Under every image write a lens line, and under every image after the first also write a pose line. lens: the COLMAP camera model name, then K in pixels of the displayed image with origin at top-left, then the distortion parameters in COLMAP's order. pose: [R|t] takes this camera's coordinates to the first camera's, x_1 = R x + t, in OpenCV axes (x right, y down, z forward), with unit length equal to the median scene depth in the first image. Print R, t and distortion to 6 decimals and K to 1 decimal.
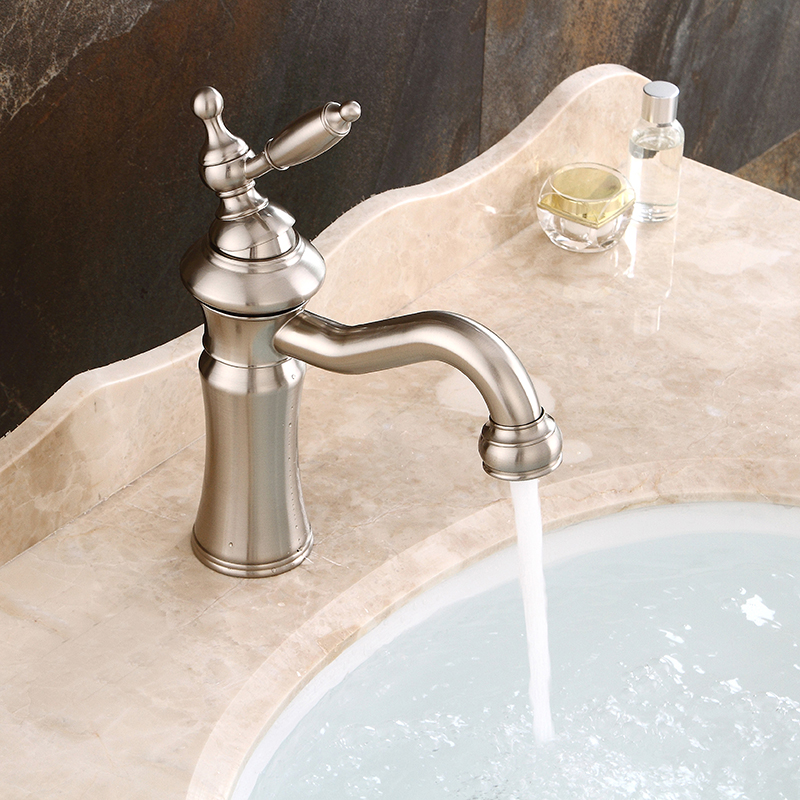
lens RADIAL K [[3108.9, 0, 400.0], [0, 3108.9, 400.0], [0, 0, 1]] dist [0.152000, 0.153564]
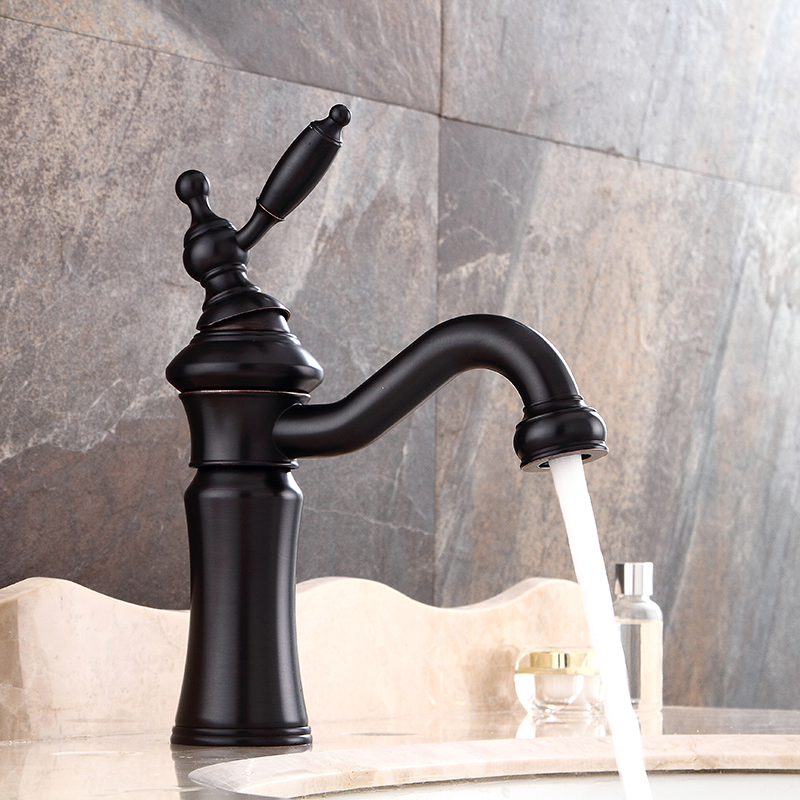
lens RADIAL K [[2919.3, 0, 400.0], [0, 2919.3, 400.0], [0, 0, 1]] dist [0.126477, 0.635919]
pose [[0.997137, -0.013939, 0.074318, -0.057620], [0.056022, 0.796302, -0.602299, 0.423998], [-0.050785, 0.604738, 0.794803, 0.274030]]
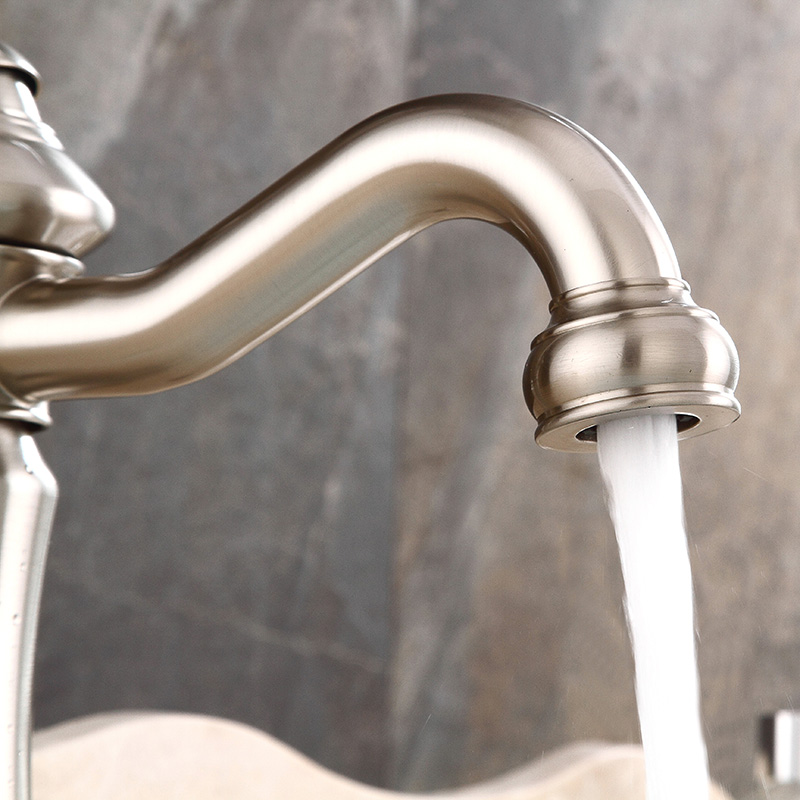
lens RADIAL K [[4964.2, 0, 400.0], [0, 4964.2, 400.0], [0, 0, 1]] dist [-0.011041, 4.262932]
pose [[0.997206, 0.012369, 0.073673, -0.029962], [0.037091, 0.774078, -0.632003, 0.340330], [-0.064846, 0.632970, 0.771456, 0.442664]]
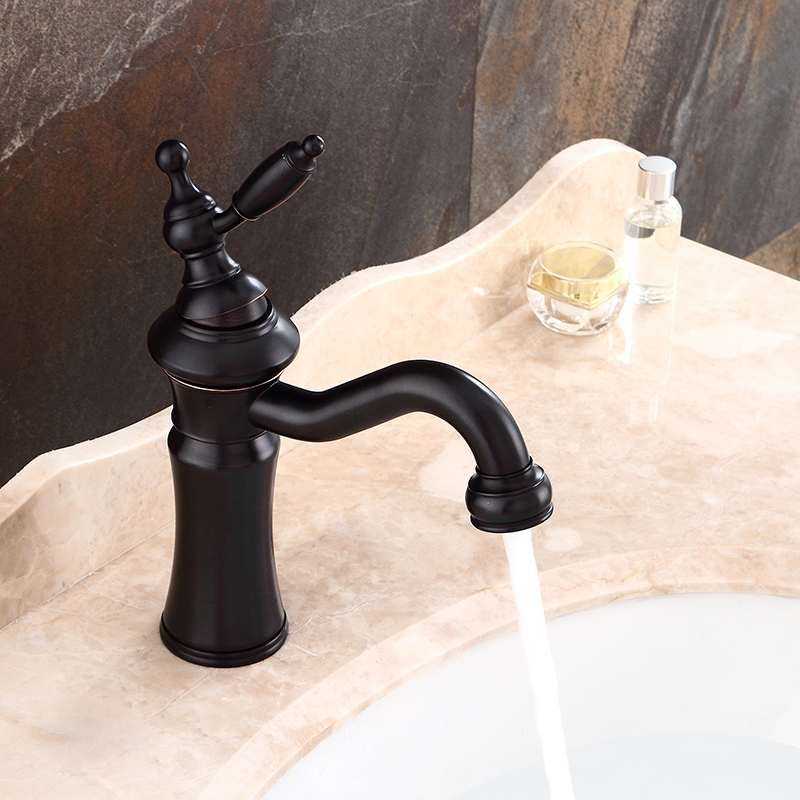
lens RADIAL K [[3411.4, 0, 400.0], [0, 3411.4, 400.0], [0, 0, 1]] dist [0.093748, 3.190610]
pose [[0.999998, 0.002124, 0.000577, 0.005176], [-0.002098, 0.999112, -0.042087, 0.017345], [-0.000666, 0.042086, 0.999114, -0.041943]]
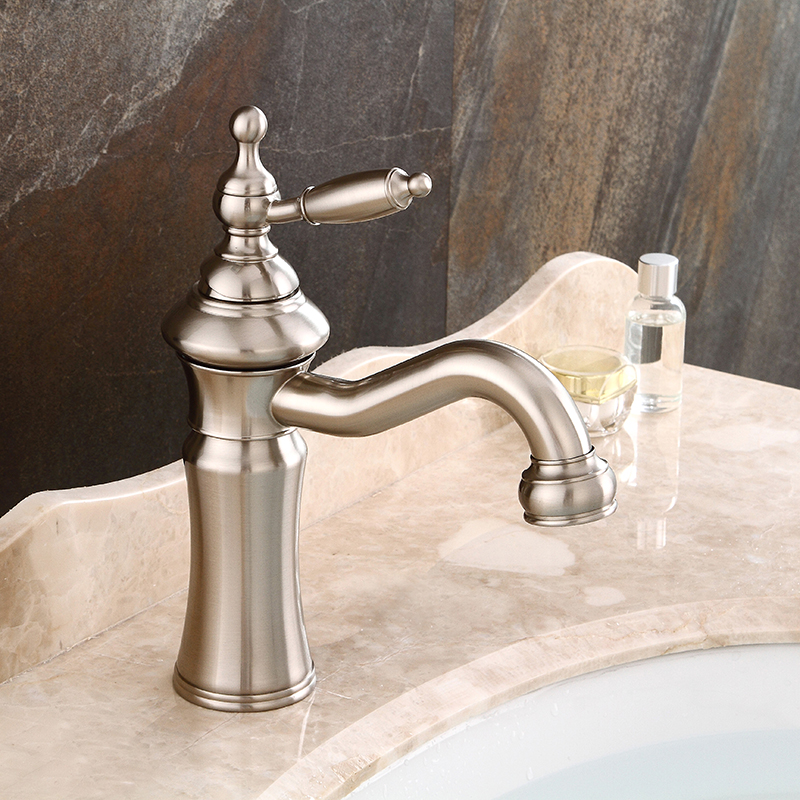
lens RADIAL K [[3098.5, 0, 400.0], [0, 3098.5, 400.0], [0, 0, 1]] dist [0.132734, 1.496848]
pose [[0.997986, -0.030516, 0.055604, -0.045868], [0.042654, 0.971715, -0.232274, 0.156689], [-0.046943, 0.234178, 0.971060, 0.142935]]
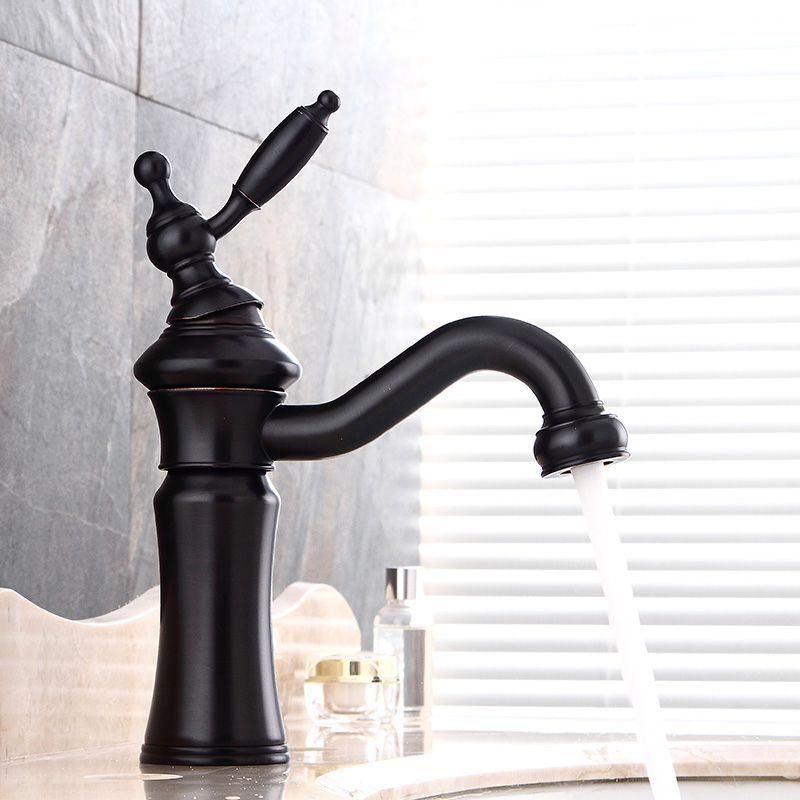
lens RADIAL K [[3038.8, 0, 378.4], [0, 3038.8, 413.0], [0, 0, 1]] dist [0.120743, 0.601787]
pose [[0.927476, 0.001154, 0.373880, -0.281375], [0.221344, 0.804227, -0.551566, 0.387455], [-0.301321, 0.594321, 0.745646, 0.313735]]
